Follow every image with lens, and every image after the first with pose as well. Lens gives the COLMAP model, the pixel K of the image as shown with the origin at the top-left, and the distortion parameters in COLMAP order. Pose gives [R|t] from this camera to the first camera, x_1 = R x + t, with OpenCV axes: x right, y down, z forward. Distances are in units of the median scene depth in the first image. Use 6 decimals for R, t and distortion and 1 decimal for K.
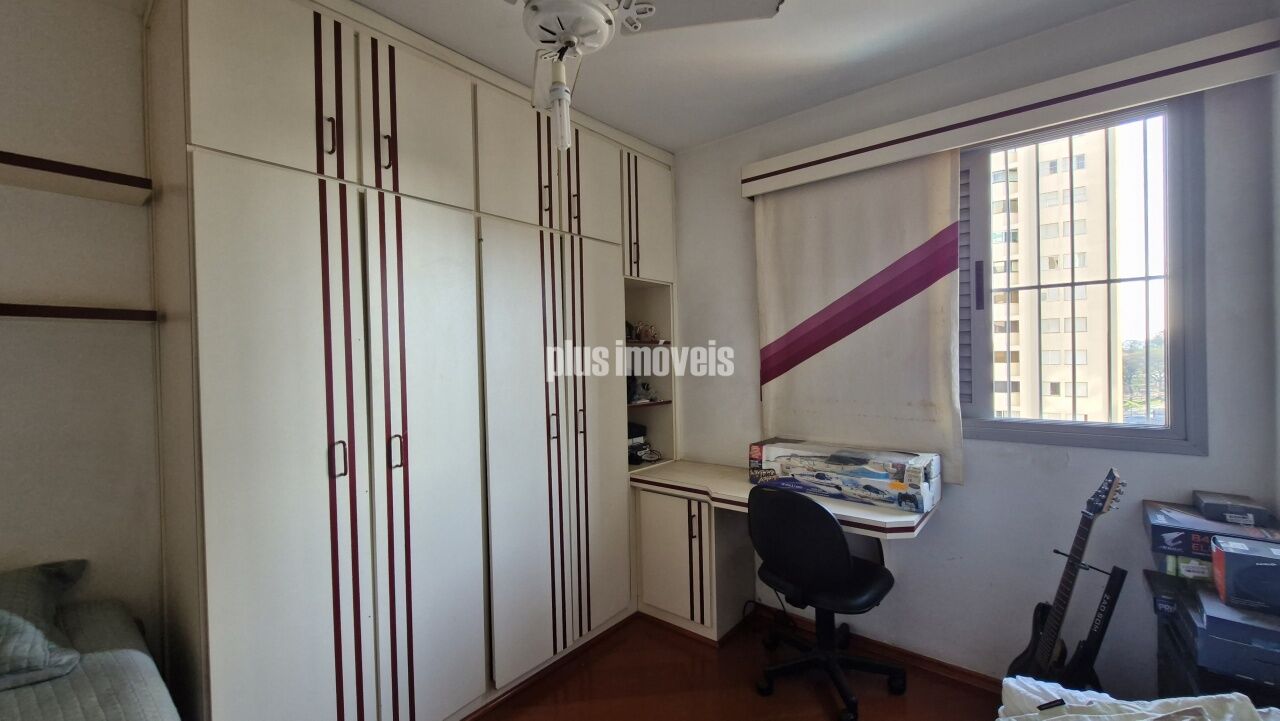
lens RADIAL K [[507.9, 0, 640.4], [0, 507.9, 359.2], [0, 0, 1]] dist [0.000576, 0.000045]
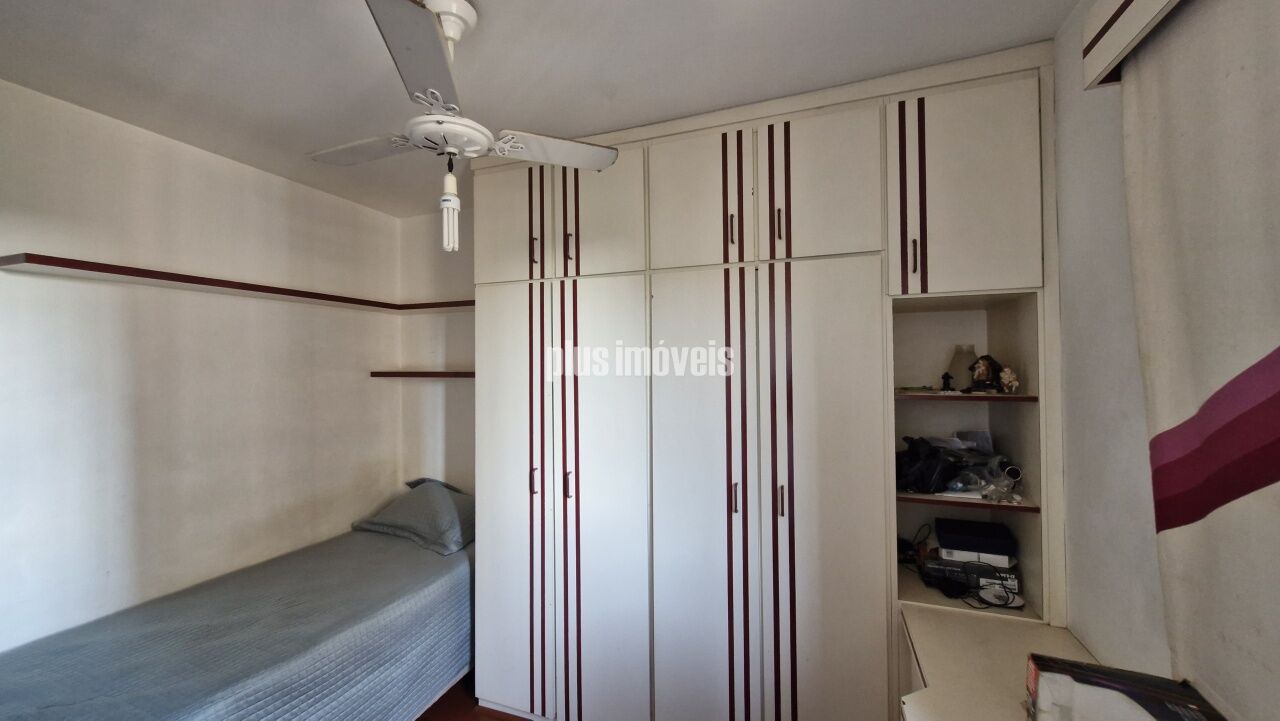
lens RADIAL K [[507.9, 0, 637.2], [0, 507.9, 362.6], [0, 0, 1]] dist [0.000576, 0.000045]
pose [[0.321148, 0.006153, -0.947009, 0.558490], [-0.004278, 0.999978, 0.005047, -0.093151], [0.947019, 0.002430, 0.321167, 0.558505]]
